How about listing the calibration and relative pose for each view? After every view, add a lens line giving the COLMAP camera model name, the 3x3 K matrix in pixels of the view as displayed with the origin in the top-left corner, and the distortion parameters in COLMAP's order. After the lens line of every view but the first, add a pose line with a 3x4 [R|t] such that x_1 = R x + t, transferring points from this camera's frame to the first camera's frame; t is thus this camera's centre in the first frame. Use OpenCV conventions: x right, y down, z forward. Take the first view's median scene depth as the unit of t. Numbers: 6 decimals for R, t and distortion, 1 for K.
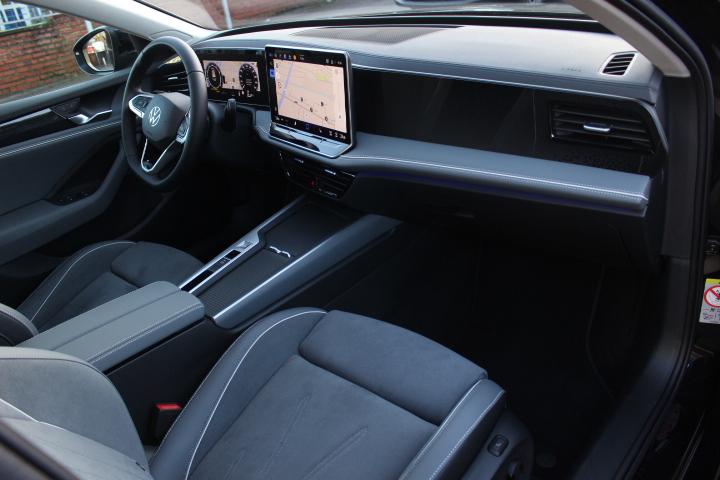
lens RADIAL K [[603.0, 0, 358.4], [0, 603.0, 237.7], [0, 0, 1]] dist [-0.117958, 0.047869]
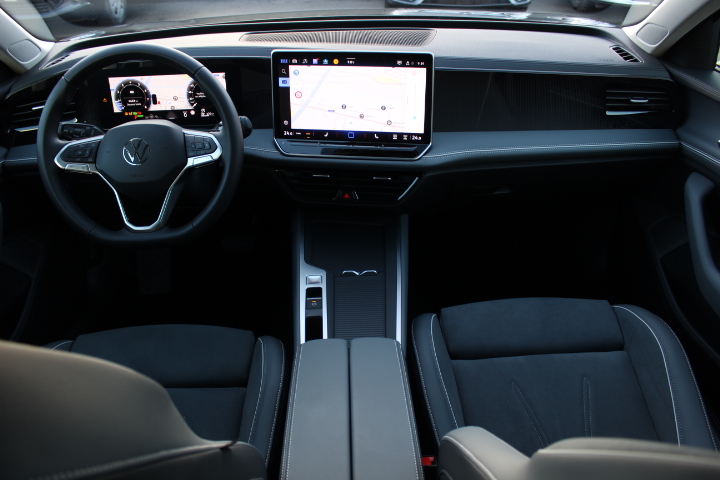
lens RADIAL K [[603.0, 0, 362.1], [0, 603.0, 241.1], [0, 0, 1]] dist [-0.117958, 0.047869]
pose [[0.700112, -0.235727, 0.674000, -0.723641], [0.248871, 0.965302, 0.079096, -0.094318], [-0.669258, 0.112363, 0.734485, 0.316396]]
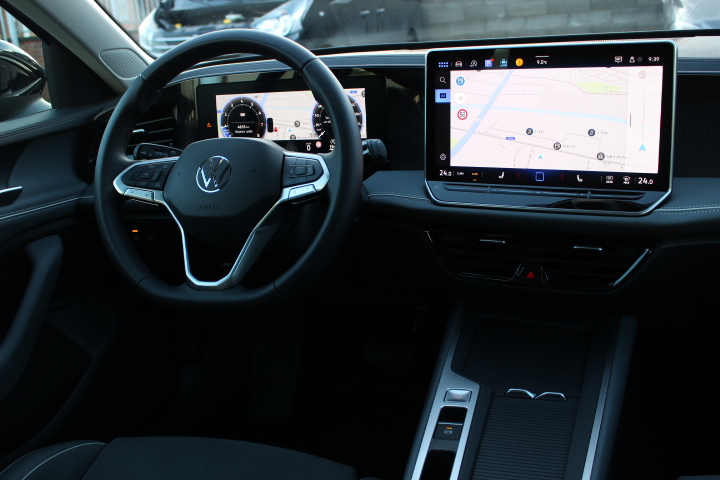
lens RADIAL K [[764.3, 0, 358.9], [0, 764.3, 241.2], [0, 0, 1]] dist [-0.089468, 0.000000]
pose [[0.904440, -0.045477, 0.424171, -0.556821], [0.143470, 0.968810, -0.202046, 0.003117], [-0.401753, 0.243595, 0.882755, 0.414531]]
